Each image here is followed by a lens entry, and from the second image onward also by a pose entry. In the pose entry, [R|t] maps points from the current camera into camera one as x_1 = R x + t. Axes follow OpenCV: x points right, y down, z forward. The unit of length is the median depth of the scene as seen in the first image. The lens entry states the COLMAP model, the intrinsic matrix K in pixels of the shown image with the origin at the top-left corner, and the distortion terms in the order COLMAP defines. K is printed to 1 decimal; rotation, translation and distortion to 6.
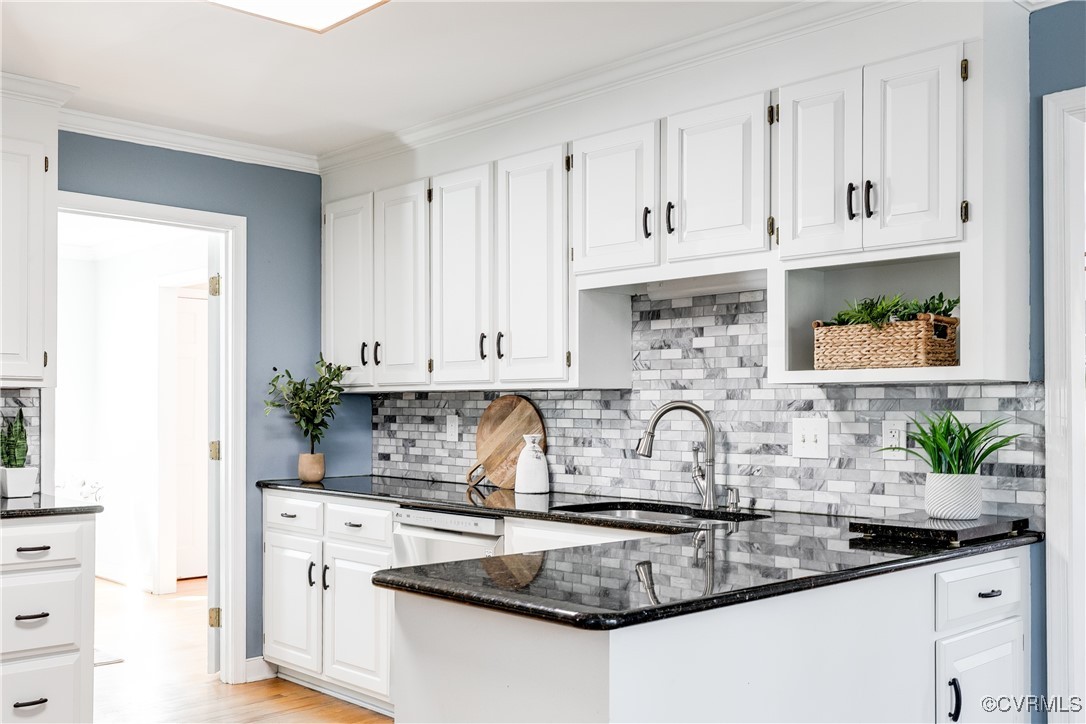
lens RADIAL K [[1088.2, 0, 542.6], [0, 1088.2, 369.0], [0, 0, 1]] dist [-0.012975, 0.000000]
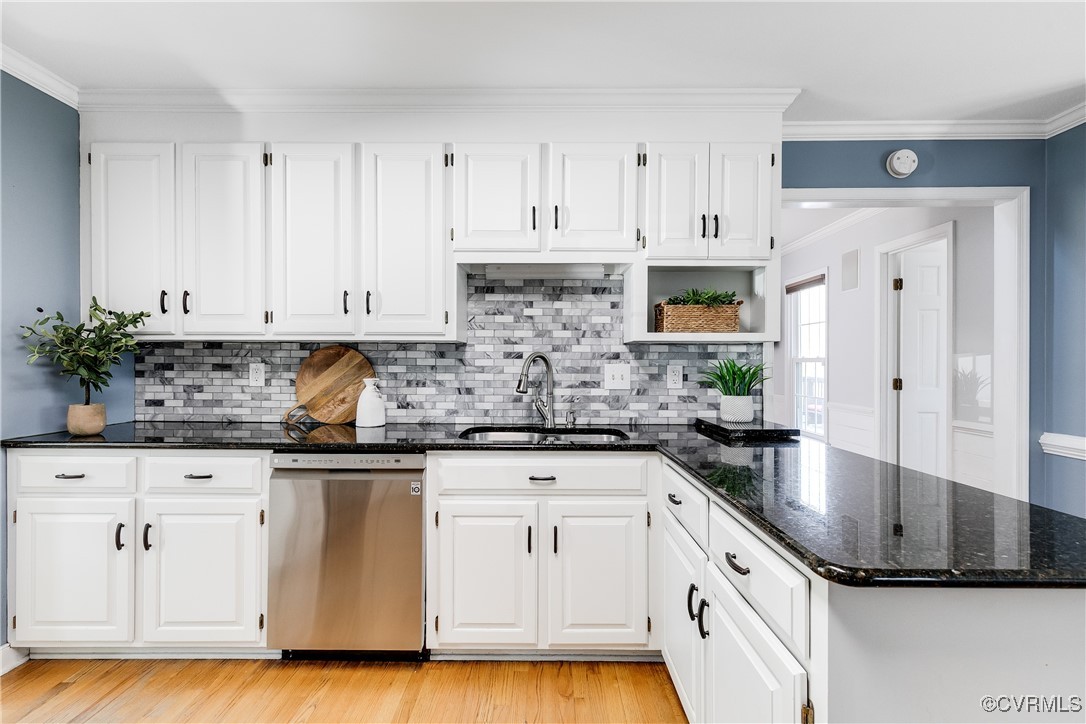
lens RADIAL K [[495.5, 0, 542.5], [0, 495.5, 355.5], [0, 0, 1]] dist [0.000162, -0.000237]
pose [[0.685600, 0.010893, 0.727897, -0.292333], [-0.028225, 0.999534, 0.011627, 0.023199], [-0.727431, -0.028516, 0.685588, 0.492409]]
